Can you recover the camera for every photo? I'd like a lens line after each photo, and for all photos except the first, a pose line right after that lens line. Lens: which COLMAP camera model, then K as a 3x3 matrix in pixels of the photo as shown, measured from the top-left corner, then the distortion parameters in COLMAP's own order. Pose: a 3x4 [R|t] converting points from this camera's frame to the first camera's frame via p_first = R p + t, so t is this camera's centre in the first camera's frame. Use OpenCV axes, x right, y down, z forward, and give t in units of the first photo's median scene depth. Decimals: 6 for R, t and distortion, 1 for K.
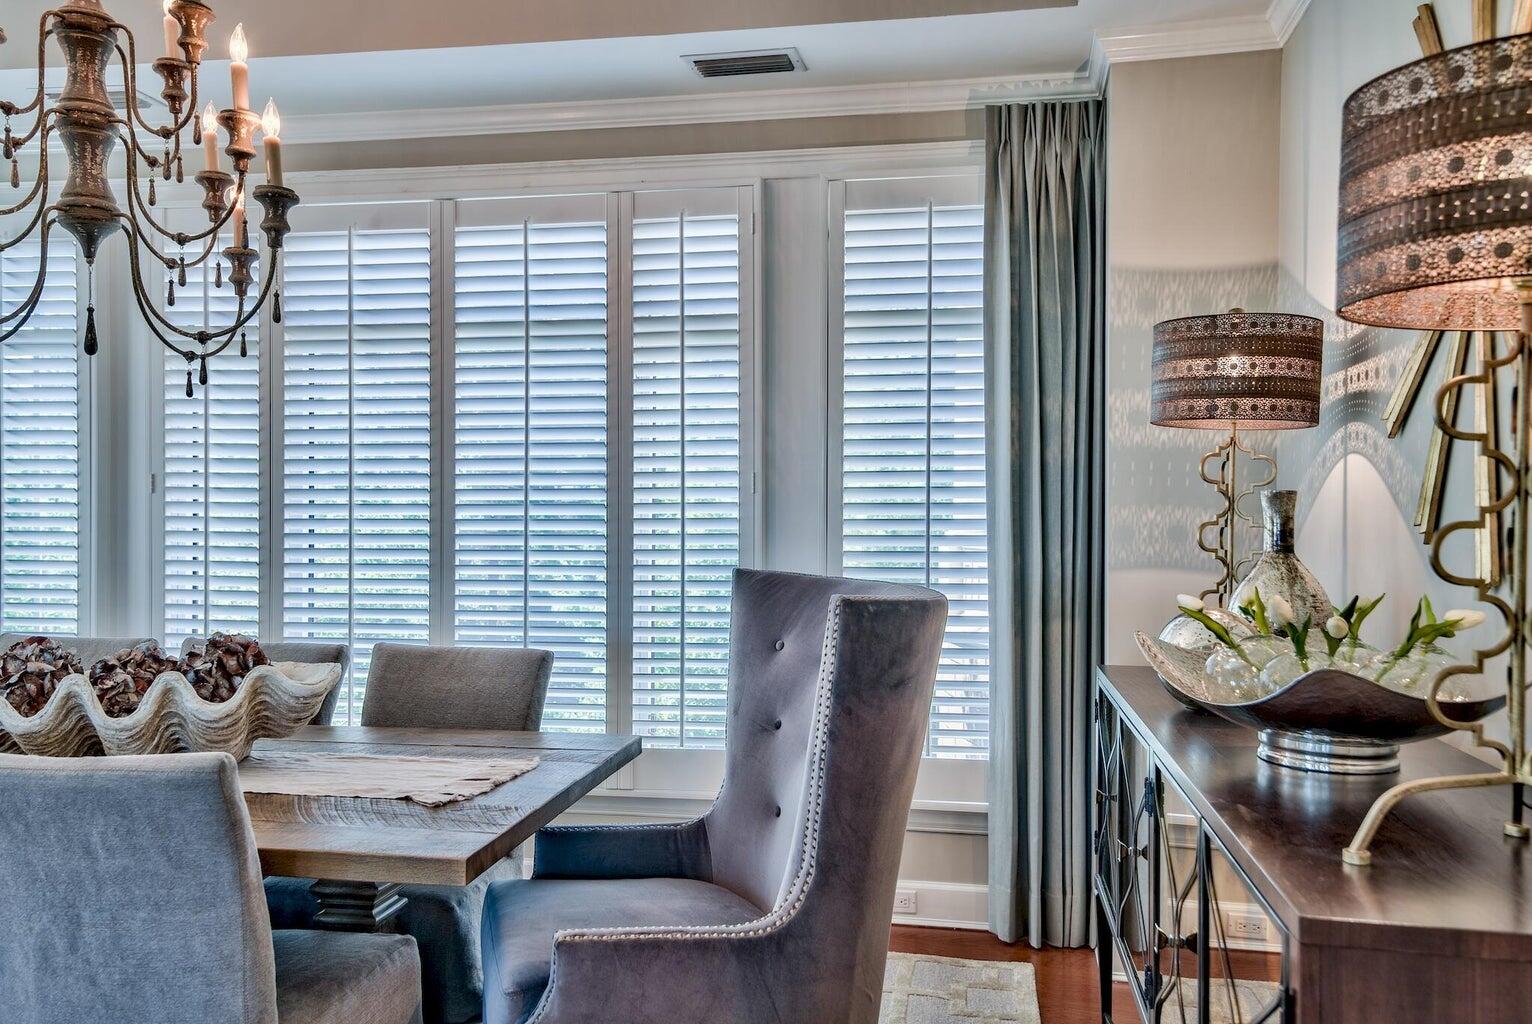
lens RADIAL K [[1182.0, 0, 766.0], [0, 1182.0, 512.0], [0, 0, 1]] dist [0.053004, 0.002403]
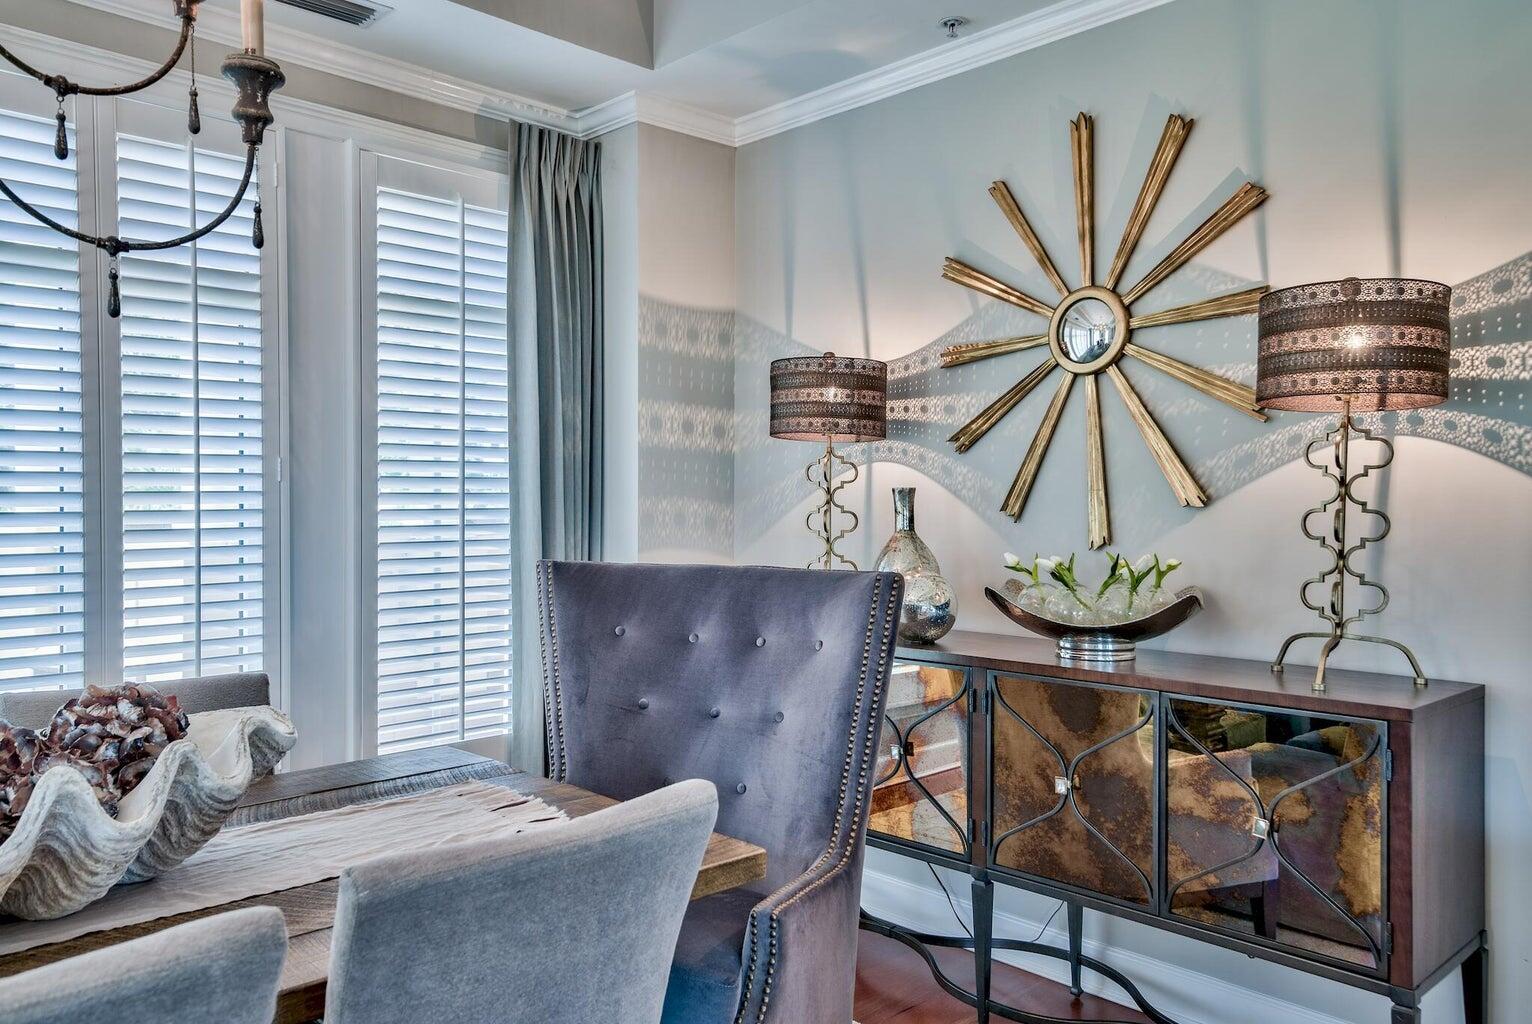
lens RADIAL K [[1162.3, 0, 696.0], [0, 1162.3, 520.4], [0, 0, 1]] dist [0.037087, -0.000368]
pose [[0.607629, -0.015388, 0.794072, -0.620695], [0.000037, 0.999813, 0.019347, -0.004251], [-0.794221, -0.011727, 0.607516, 0.263602]]
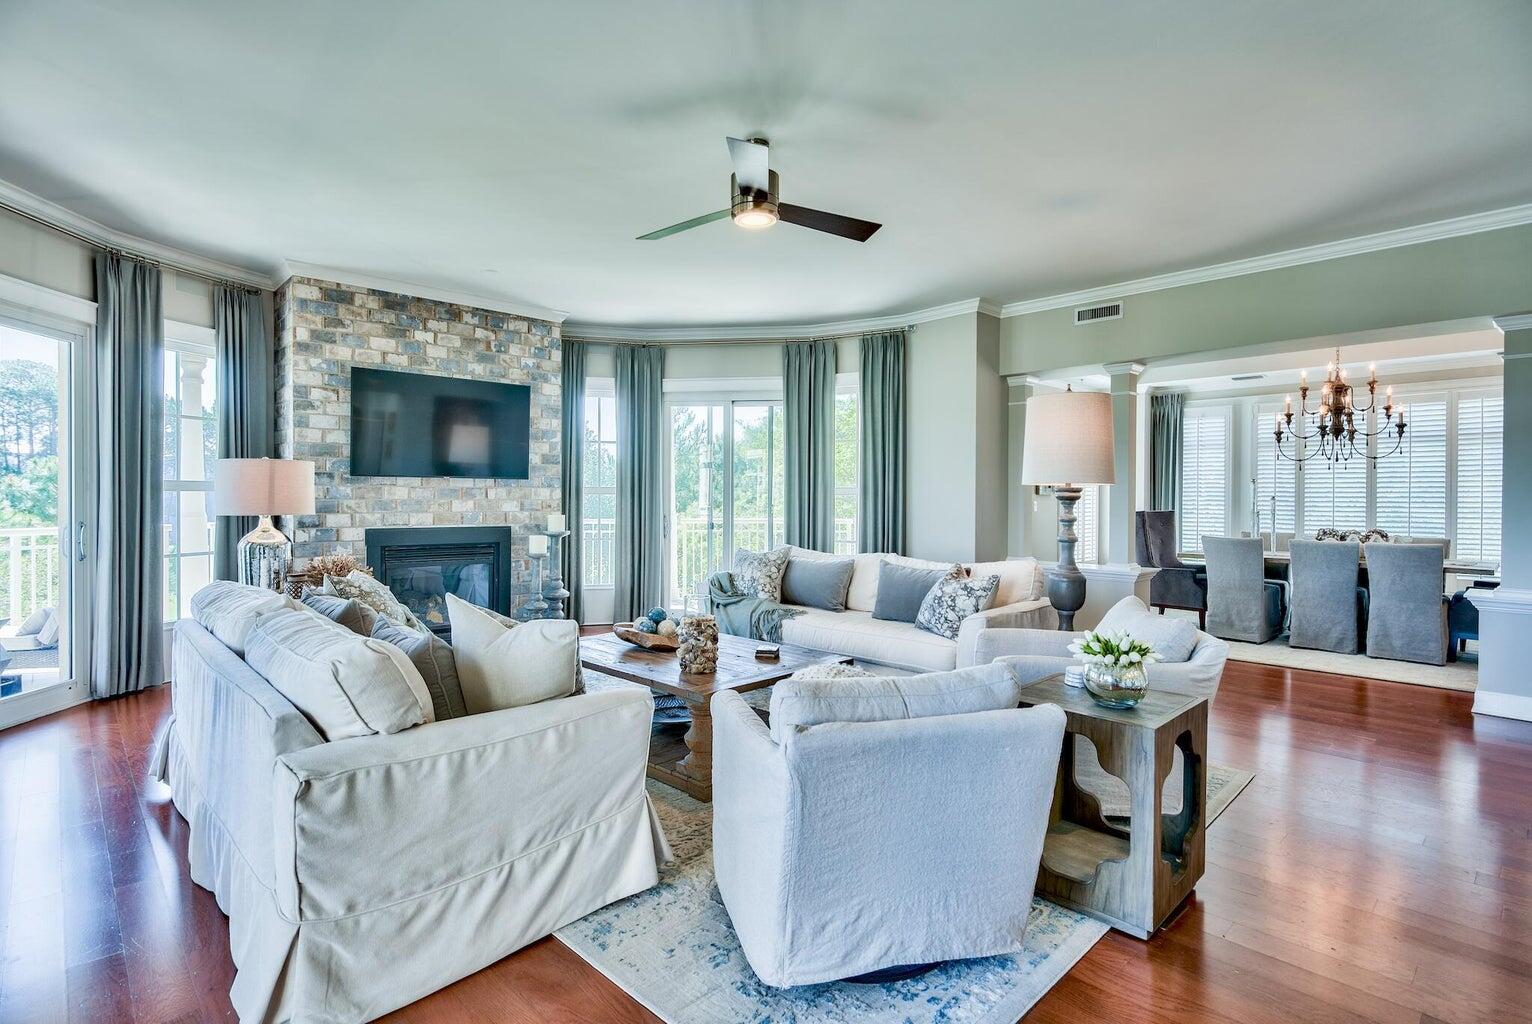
lens RADIAL K [[747.8, 0, 810.6], [0, 747.8, 504.9], [0, 0, 1]] dist [0.000284, -0.000157]
pose [[0.823720, 0.004476, -0.566979, -0.478023], [-0.000081, 0.999970, 0.007776, 0.000135], [0.566997, -0.006359, 0.823695, -1.817789]]
